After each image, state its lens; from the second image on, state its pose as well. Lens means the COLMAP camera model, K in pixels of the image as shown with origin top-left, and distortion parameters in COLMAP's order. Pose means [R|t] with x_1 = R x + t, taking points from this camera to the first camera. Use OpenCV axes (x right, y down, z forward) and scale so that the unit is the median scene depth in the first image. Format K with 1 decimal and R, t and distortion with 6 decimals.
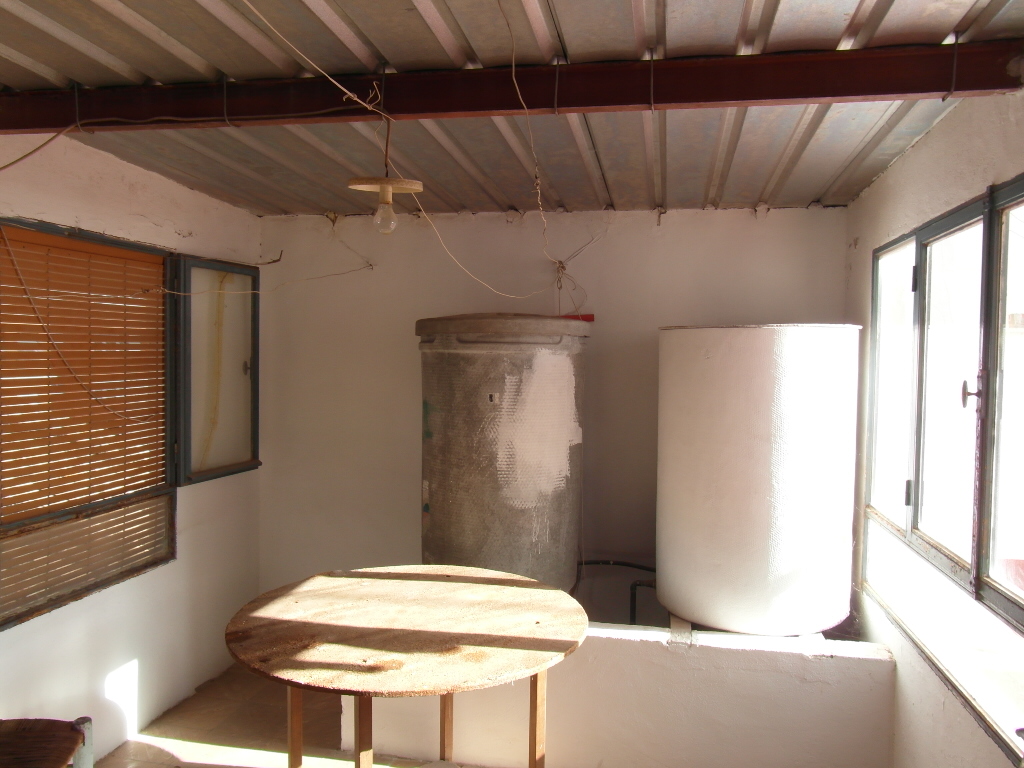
lens RADIAL K [[772.7, 0, 516.5], [0, 772.7, 386.2], [0, 0, 1]] dist [-0.038775, 0.036285]
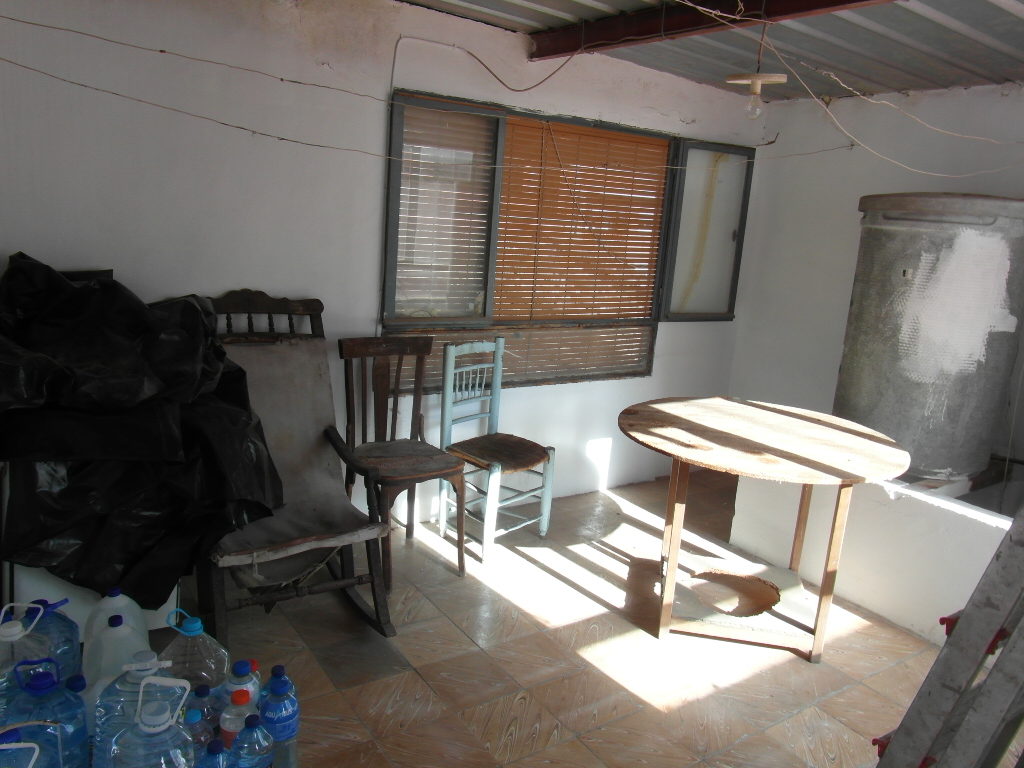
lens RADIAL K [[772.7, 0, 513.7], [0, 772.7, 383.0], [0, 0, 1]] dist [-0.038775, 0.036285]
pose [[0.711185, 0.190159, -0.676798, 0.322013], [-0.092897, 0.979700, 0.177648, 0.025537], [0.696840, -0.063468, 0.714413, -0.129635]]
